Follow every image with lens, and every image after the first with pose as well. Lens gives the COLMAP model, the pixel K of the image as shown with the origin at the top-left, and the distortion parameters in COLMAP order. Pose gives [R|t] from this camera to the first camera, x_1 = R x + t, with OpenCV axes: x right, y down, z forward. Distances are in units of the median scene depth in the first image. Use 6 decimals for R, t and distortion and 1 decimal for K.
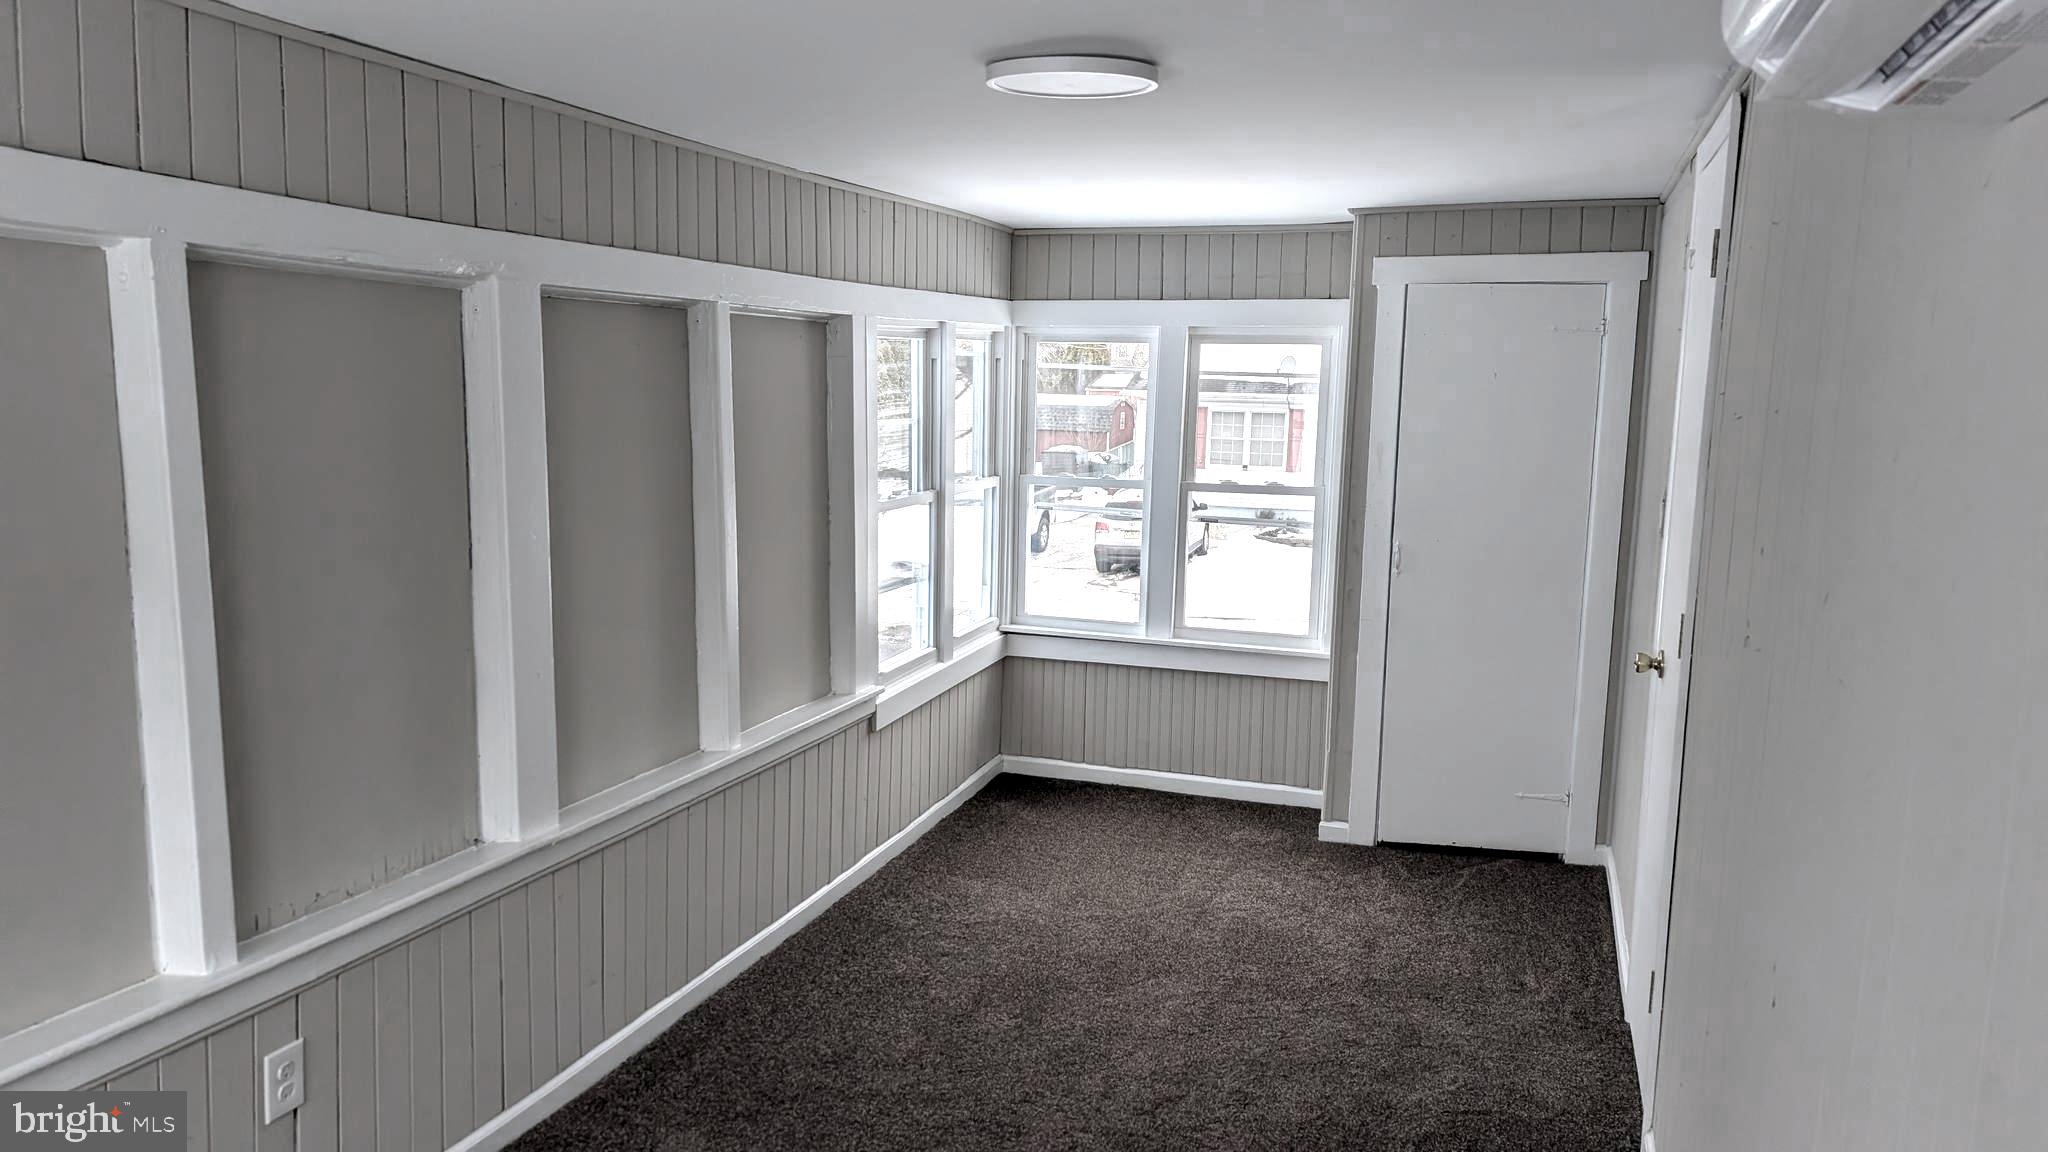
lens RADIAL K [[1462.4, 0, 1019.7], [0, 1462.4, 583.6], [0, 0, 1]] dist [0.009730, 0.001035]
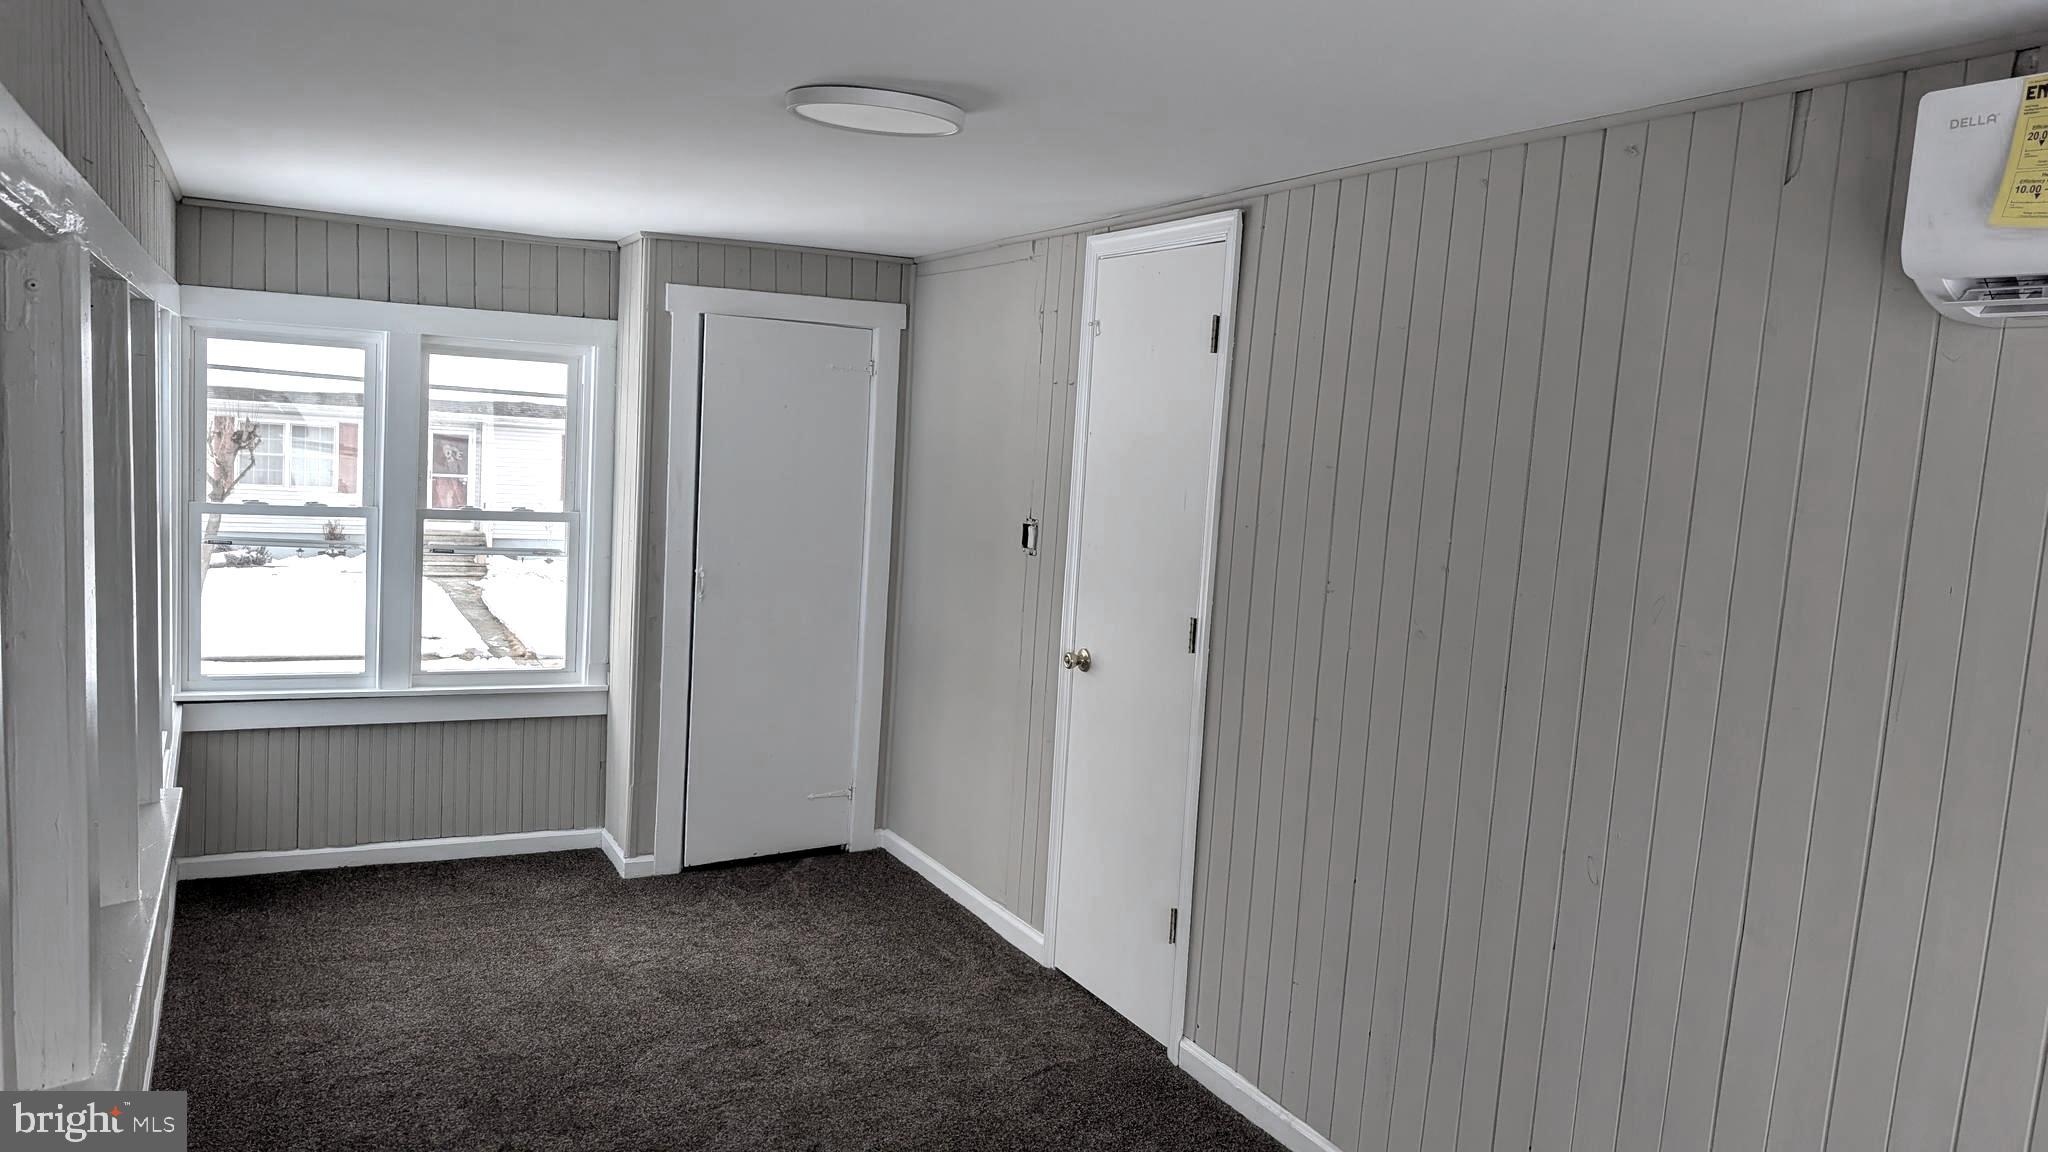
lens RADIAL K [[1462.4, 0, 1019.7], [0, 1462.4, 583.6], [0, 0, 1]] dist [0.009730, 0.001035]
pose [[0.680044, -0.053027, 0.731251, -0.307709], [0.058048, 0.998144, 0.018398, -0.021334], [-0.730870, 0.029937, 0.681860, 0.140114]]
